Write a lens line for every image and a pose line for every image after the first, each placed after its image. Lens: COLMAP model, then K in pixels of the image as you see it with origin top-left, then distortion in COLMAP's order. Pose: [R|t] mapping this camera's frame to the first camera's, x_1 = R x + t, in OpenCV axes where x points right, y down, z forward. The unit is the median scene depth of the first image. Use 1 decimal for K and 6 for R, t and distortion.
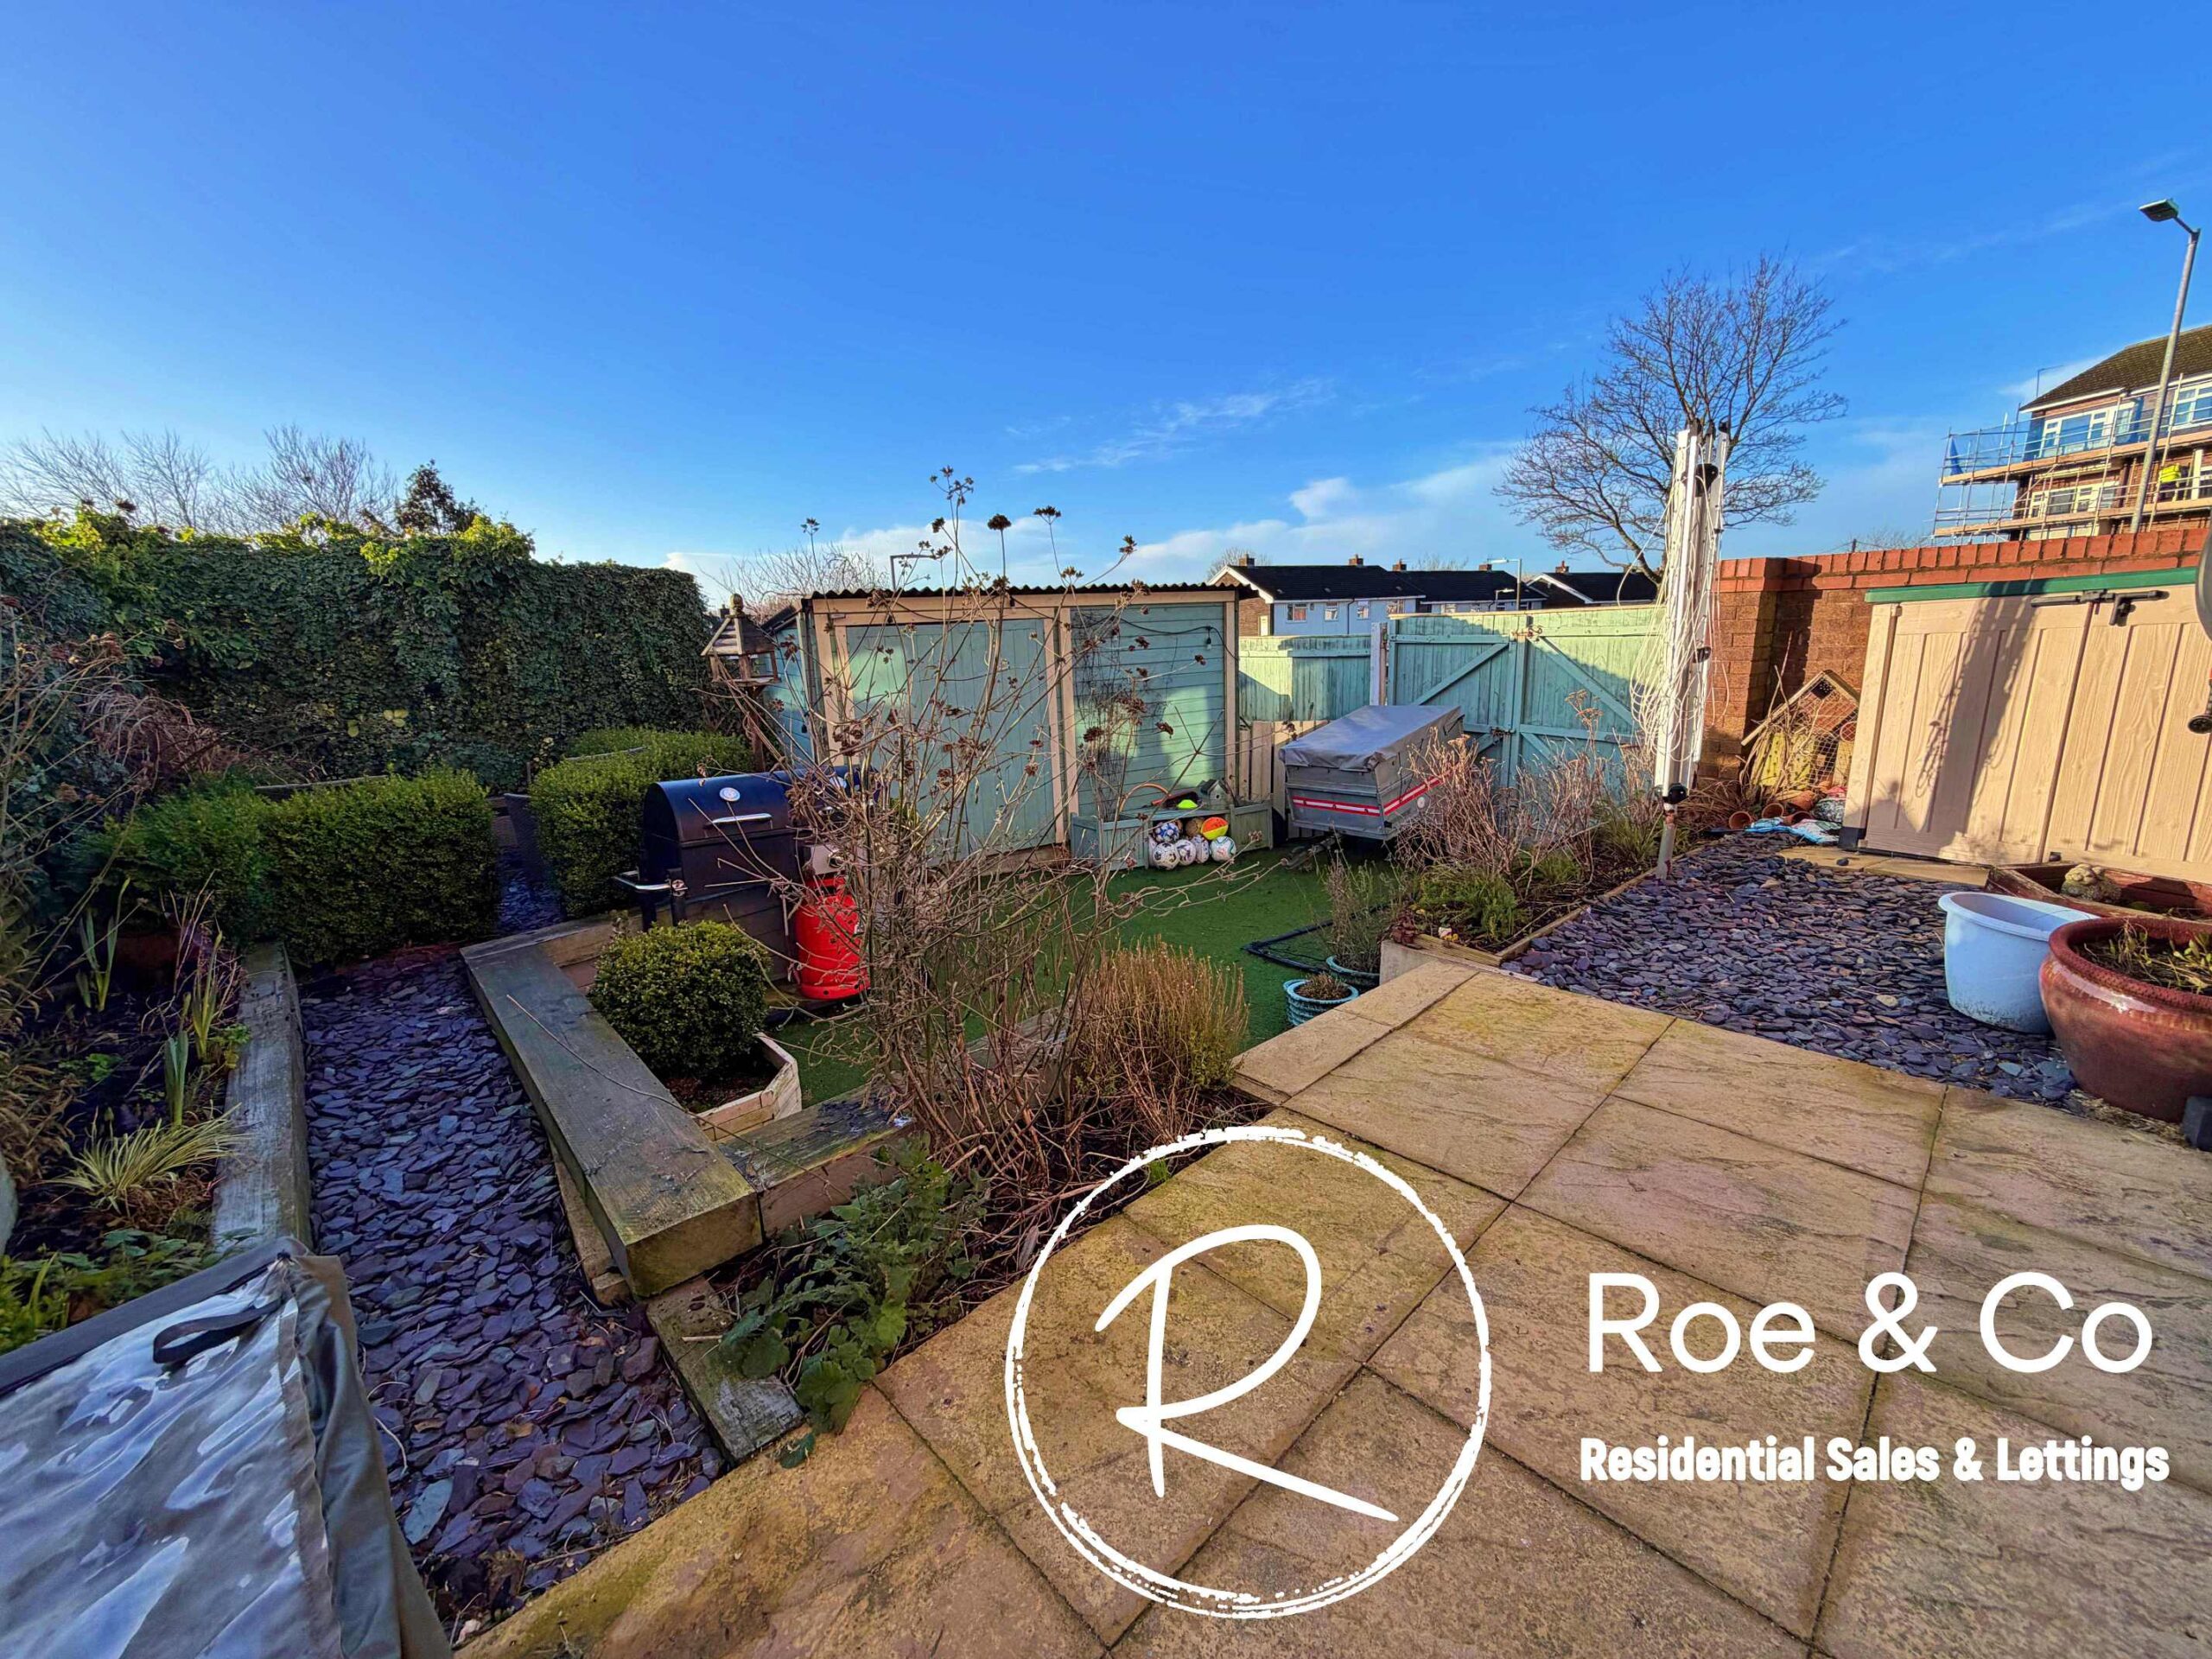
lens RADIAL K [[880.2, 0, 1097.3], [0, 880.2, 825.9], [0, 0, 1]] dist [-0.001126, 0.000143]
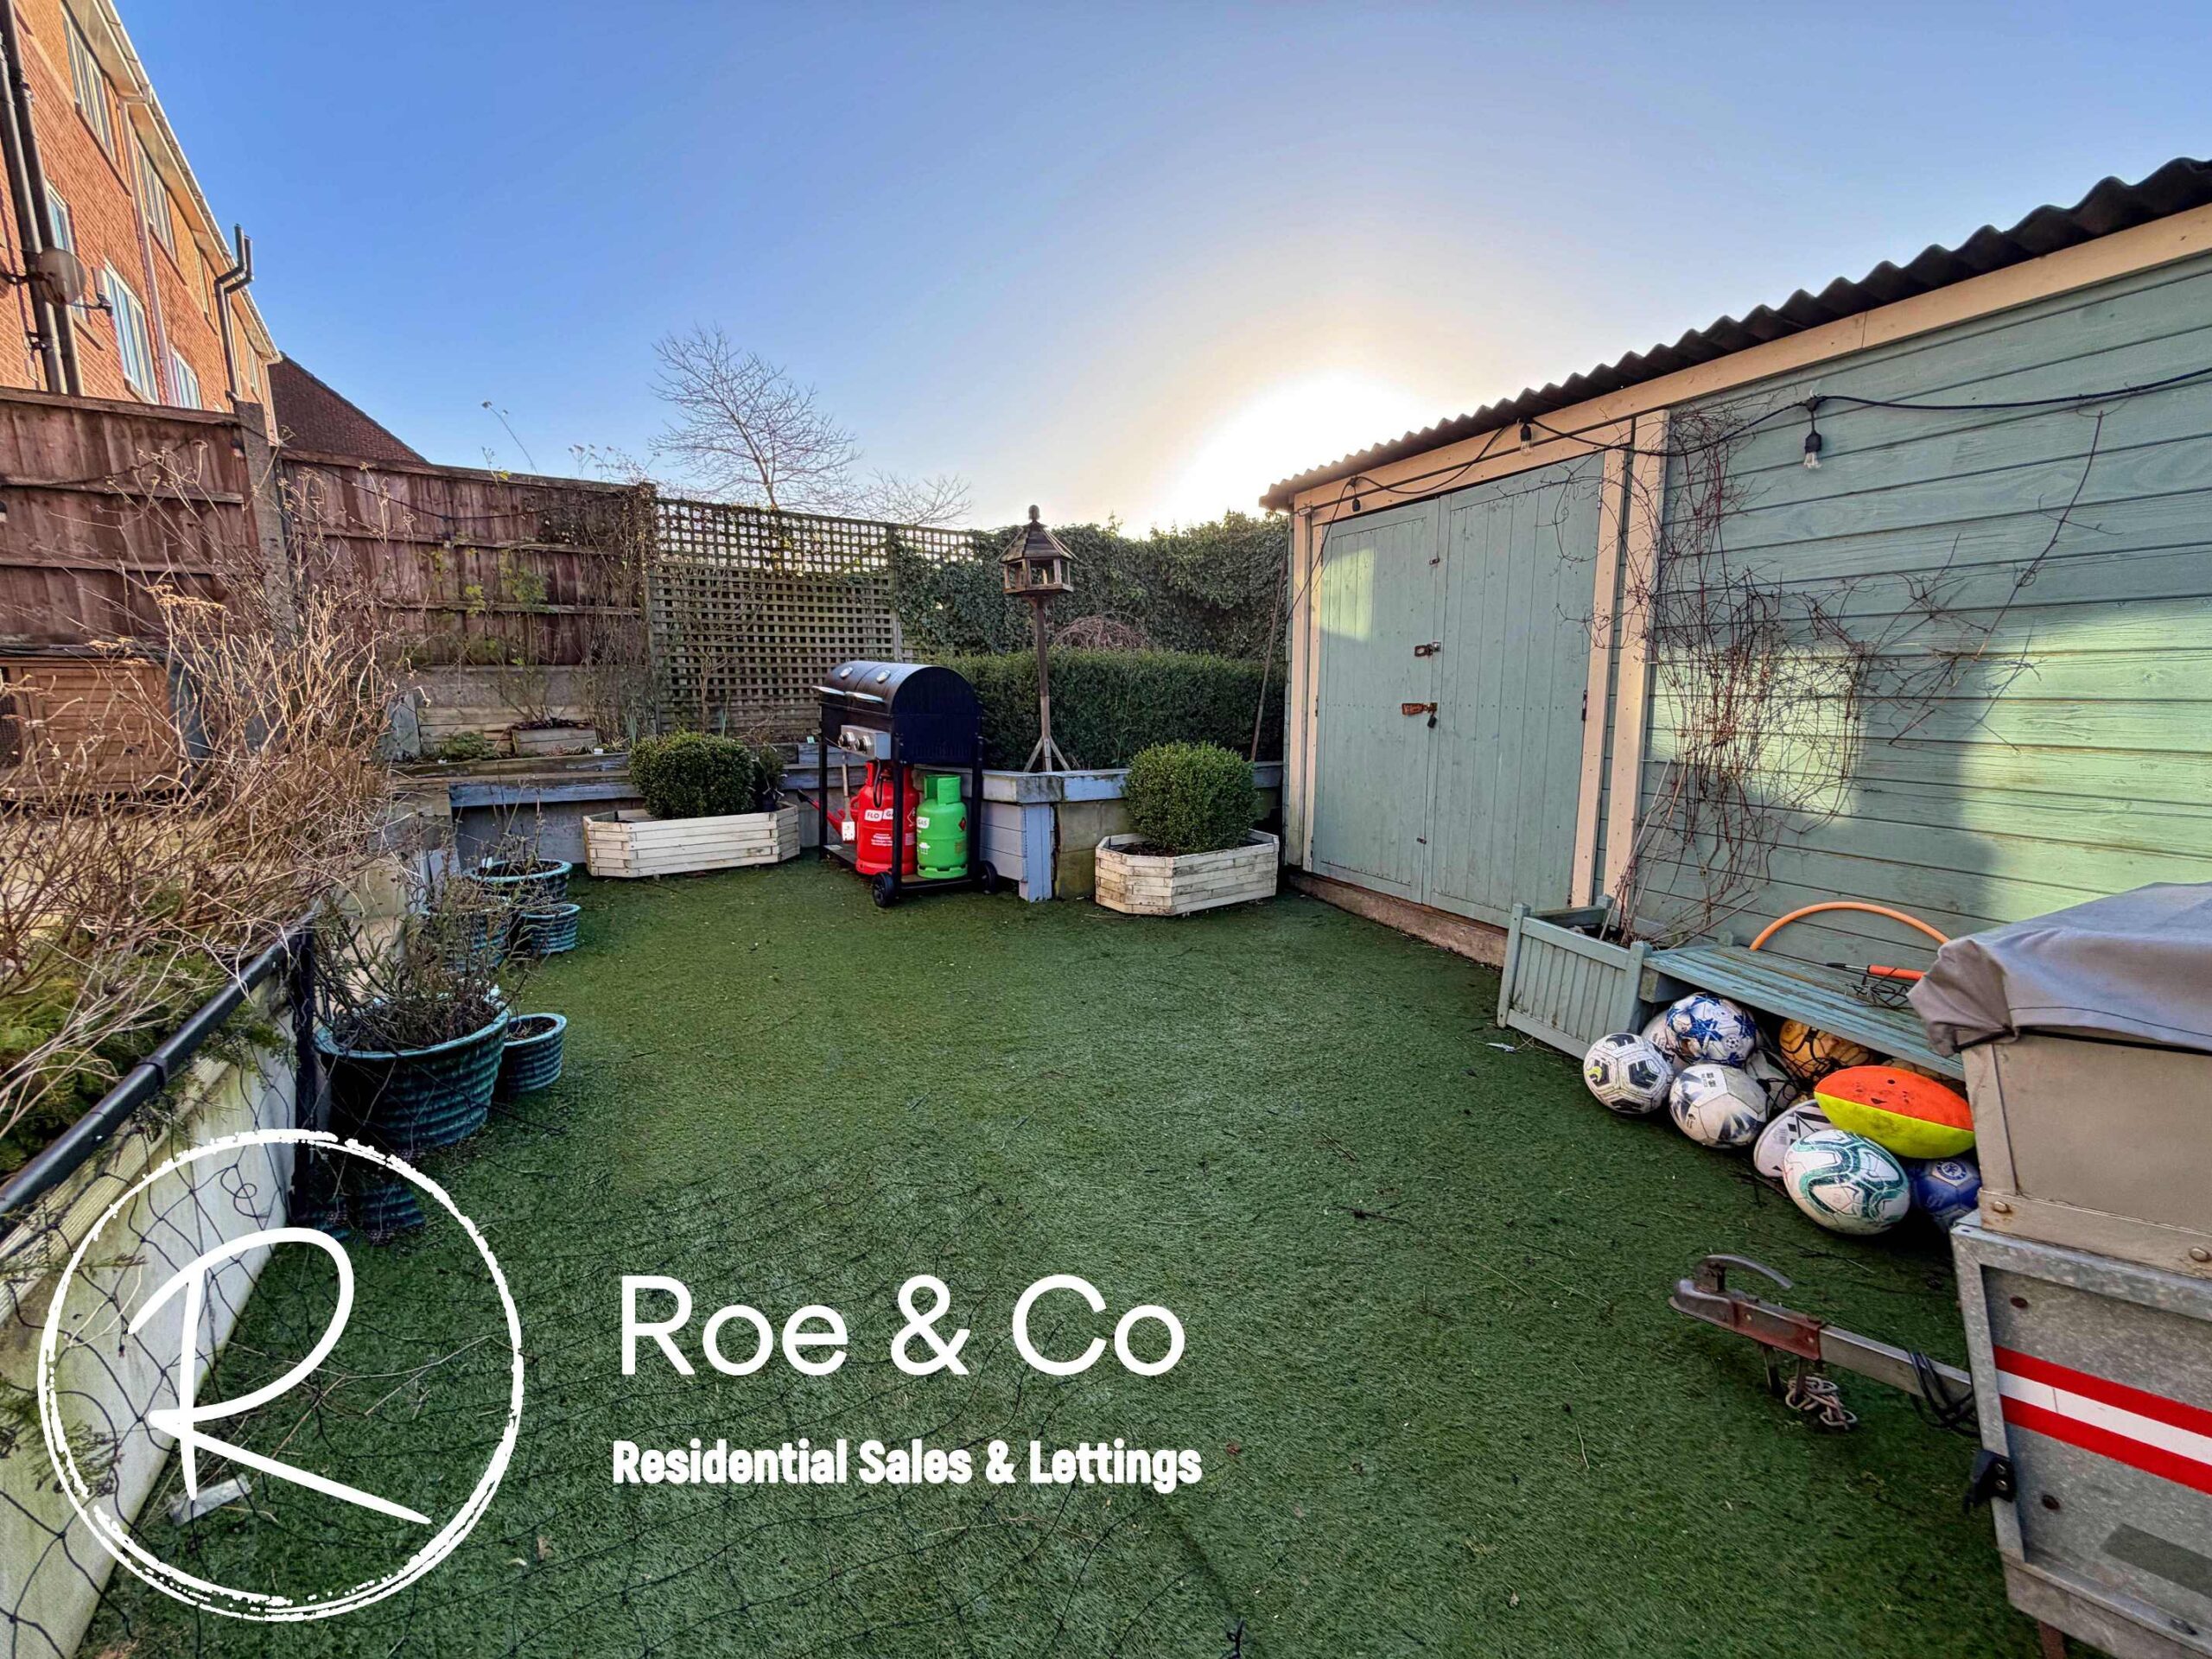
lens RADIAL K [[880.2, 0, 1097.3], [0, 880.2, 825.9], [0, 0, 1]] dist [-0.001126, 0.000143]
pose [[-0.126446, 0.196268, -0.972363, 0.438479], [-0.214706, 0.951580, 0.219994, -0.093313], [0.968459, 0.236590, -0.078184, 0.805006]]
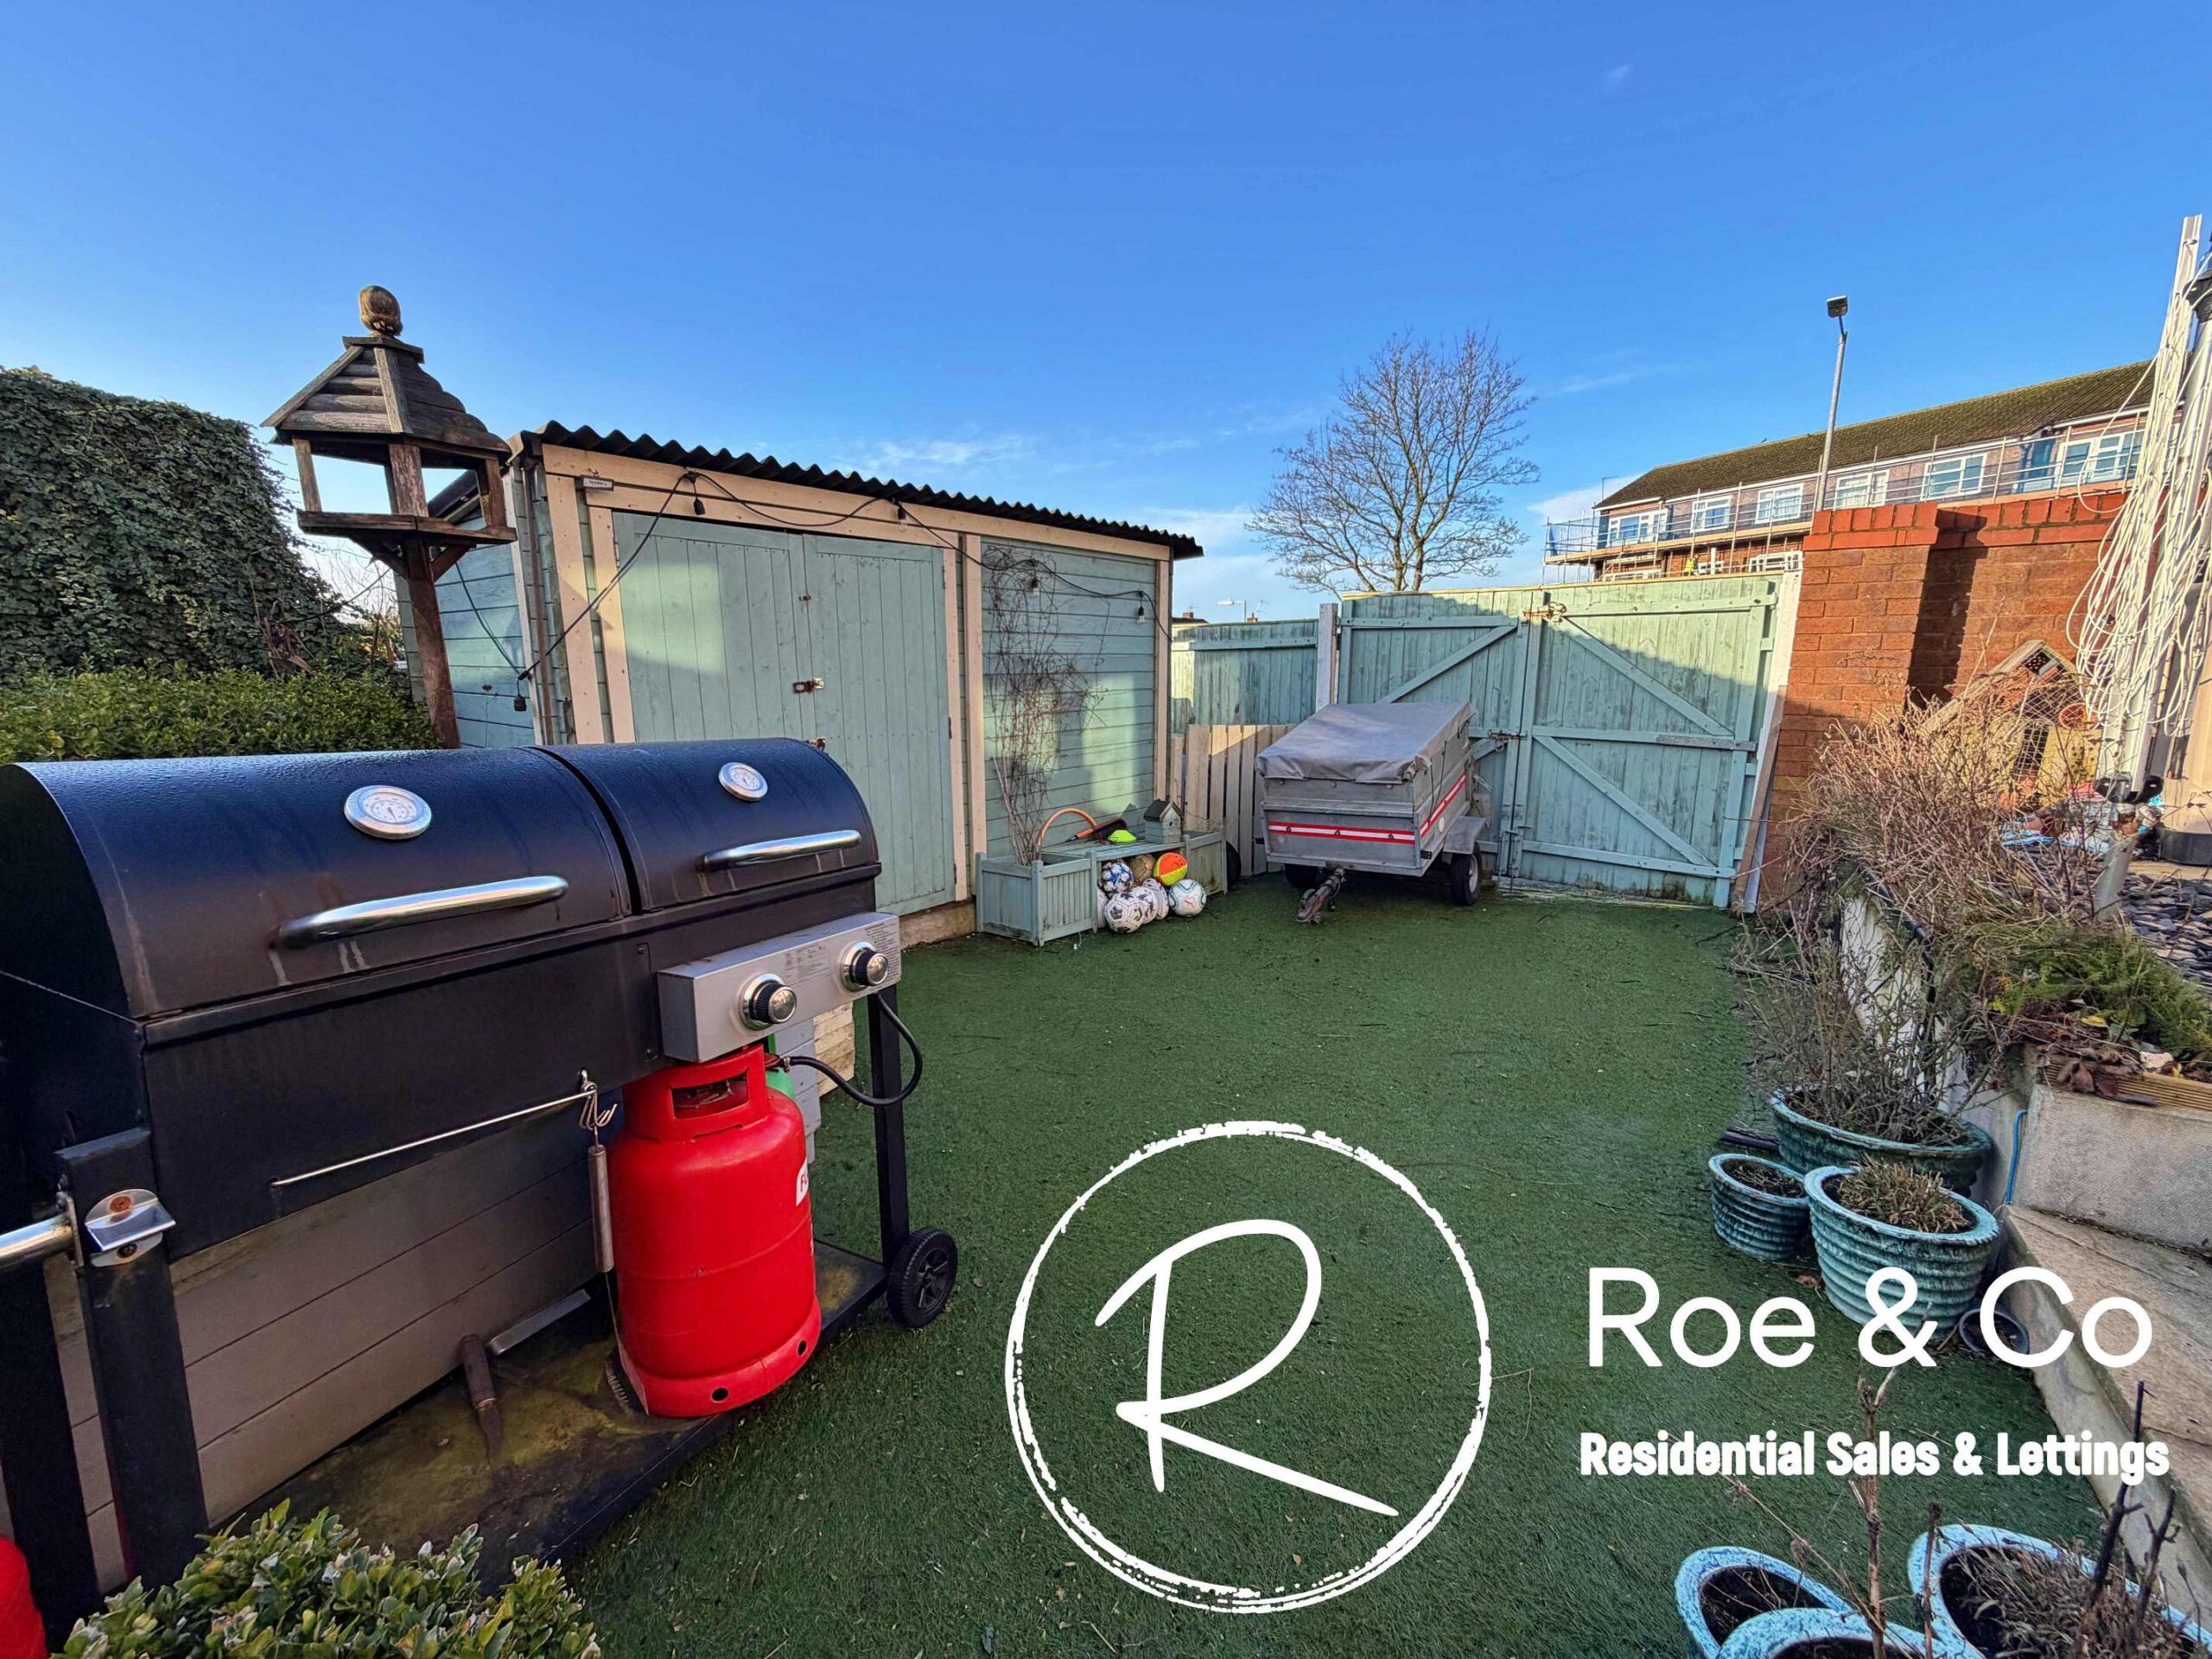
lens RADIAL K [[880.2, 0, 1097.3], [0, 880.2, 825.9], [0, 0, 1]] dist [-0.001126, 0.000143]
pose [[0.945355, -0.022554, 0.325260, -0.161526], [0.037061, 0.998572, -0.038473, -0.006961], [-0.323928, 0.048426, 0.944842, 0.363675]]
